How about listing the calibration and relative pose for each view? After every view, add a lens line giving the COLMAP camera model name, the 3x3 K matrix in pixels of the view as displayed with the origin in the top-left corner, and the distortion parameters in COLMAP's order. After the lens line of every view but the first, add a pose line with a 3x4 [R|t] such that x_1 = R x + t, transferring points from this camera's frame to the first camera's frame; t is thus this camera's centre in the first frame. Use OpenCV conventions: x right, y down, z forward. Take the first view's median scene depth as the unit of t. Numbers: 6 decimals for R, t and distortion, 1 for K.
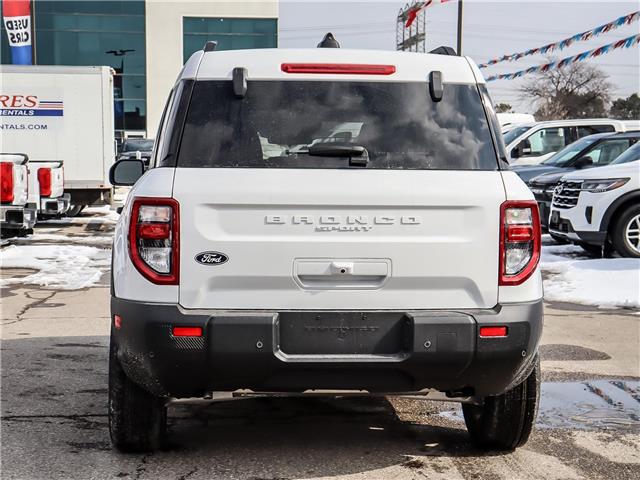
lens RADIAL K [[1507.4, 0, 320.0], [0, 1507.4, 240.0], [0, 0, 1]] dist [-0.004852, -0.270447]
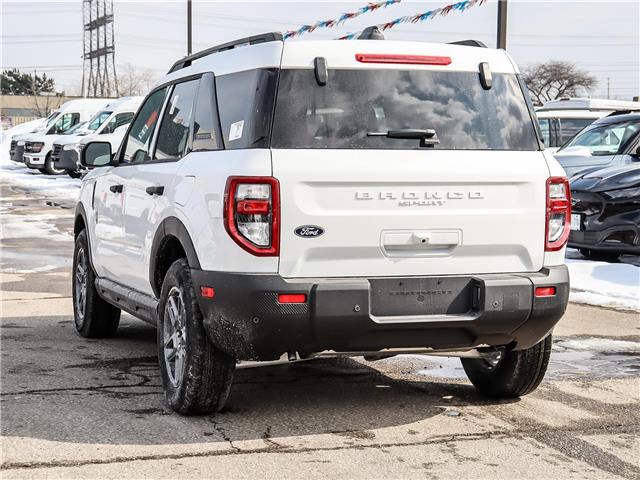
lens RADIAL K [[1507.4, 0, 320.0], [0, 1507.4, 240.0], [0, 0, 1]] dist [-0.004852, -0.270447]
pose [[0.967870, -0.017787, 0.250822, -0.336930], [0.014525, 0.999784, 0.014850, 0.002236], [-0.251032, -0.010730, 0.967919, -0.062710]]
